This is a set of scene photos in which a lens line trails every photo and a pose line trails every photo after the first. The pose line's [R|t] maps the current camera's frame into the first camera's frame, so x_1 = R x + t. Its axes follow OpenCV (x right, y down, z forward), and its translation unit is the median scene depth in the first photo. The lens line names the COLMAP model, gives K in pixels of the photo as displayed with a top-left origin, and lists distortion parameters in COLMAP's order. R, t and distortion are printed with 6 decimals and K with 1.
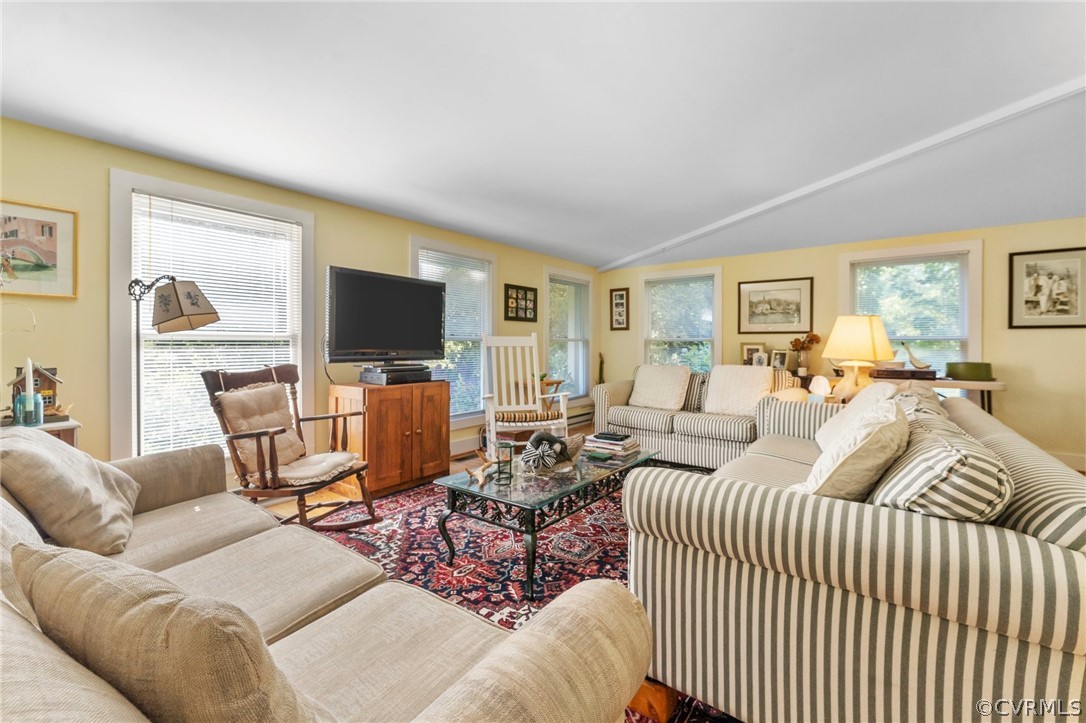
lens RADIAL K [[461.2, 0, 537.3], [0, 461.2, 350.0], [0, 0, 1]] dist [-0.000348, -0.000522]
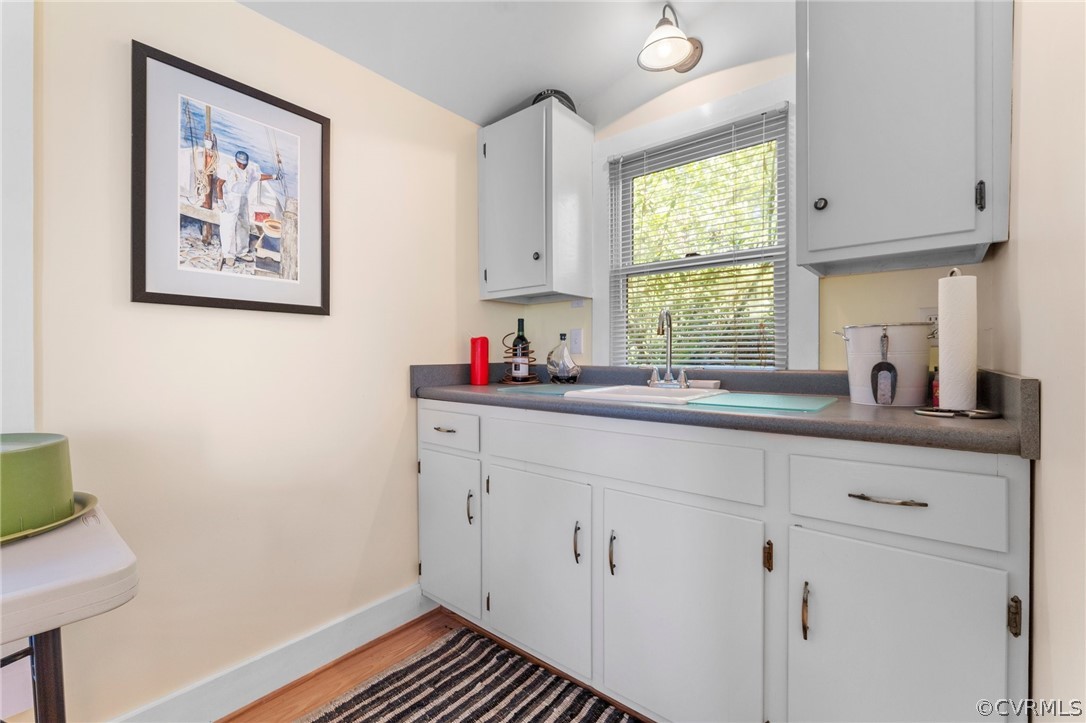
lens RADIAL K [[461.2, 0, 541.6], [0, 461.2, 358.4], [0, 0, 1]] dist [-0.000348, -0.000522]
pose [[0.014625, -0.005735, 0.999877, 0.756709], [0.007690, 0.999955, 0.005623, -0.008844], [-0.999863, 0.007607, 0.014669, 0.760037]]
